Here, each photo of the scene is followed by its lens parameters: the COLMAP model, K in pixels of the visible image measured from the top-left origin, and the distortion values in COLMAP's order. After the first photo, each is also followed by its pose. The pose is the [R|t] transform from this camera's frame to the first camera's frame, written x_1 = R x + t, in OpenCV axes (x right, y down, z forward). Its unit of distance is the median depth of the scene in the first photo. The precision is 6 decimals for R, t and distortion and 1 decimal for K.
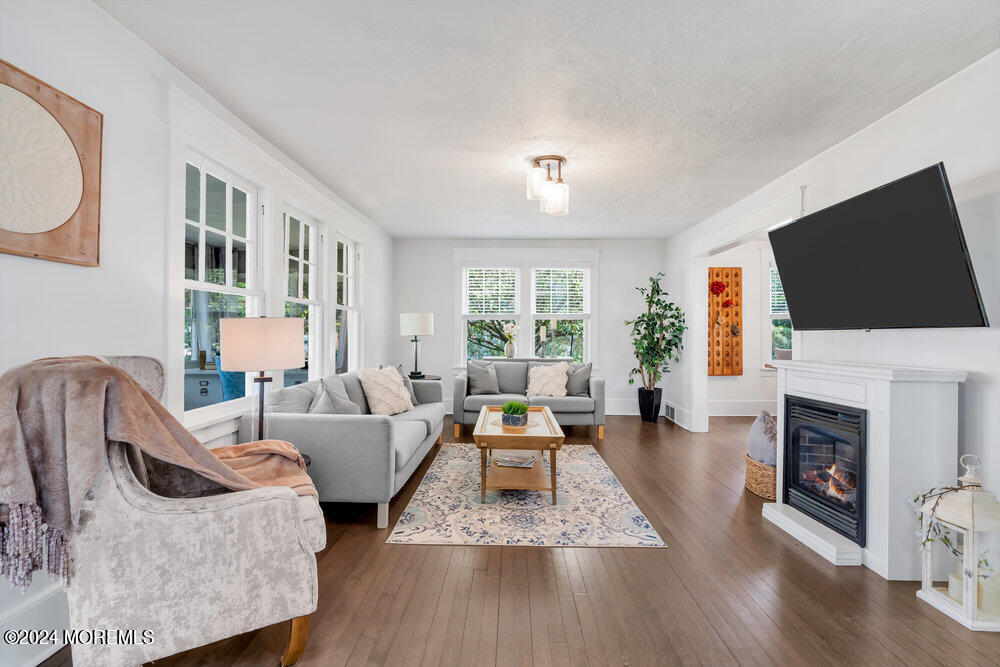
lens RADIAL K [[449.1, 0, 502.4], [0, 449.1, 335.7], [0, 0, 1]] dist [-0.014350, 0.003568]
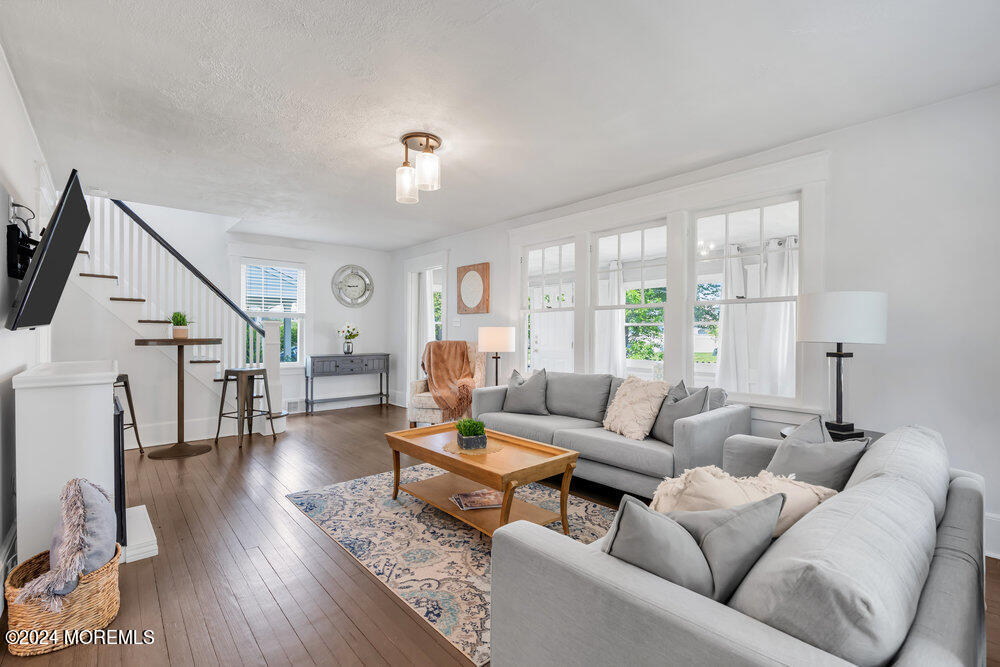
lens RADIAL K [[449.1, 0, 500.4], [0, 449.1, 336.5], [0, 0, 1]] dist [-0.014350, 0.003568]
pose [[-0.738377, -0.001876, -0.674386, 0.637763], [-0.011657, 0.999882, 0.009982, -0.013933], [0.674288, 0.015232, -0.738312, 1.930550]]
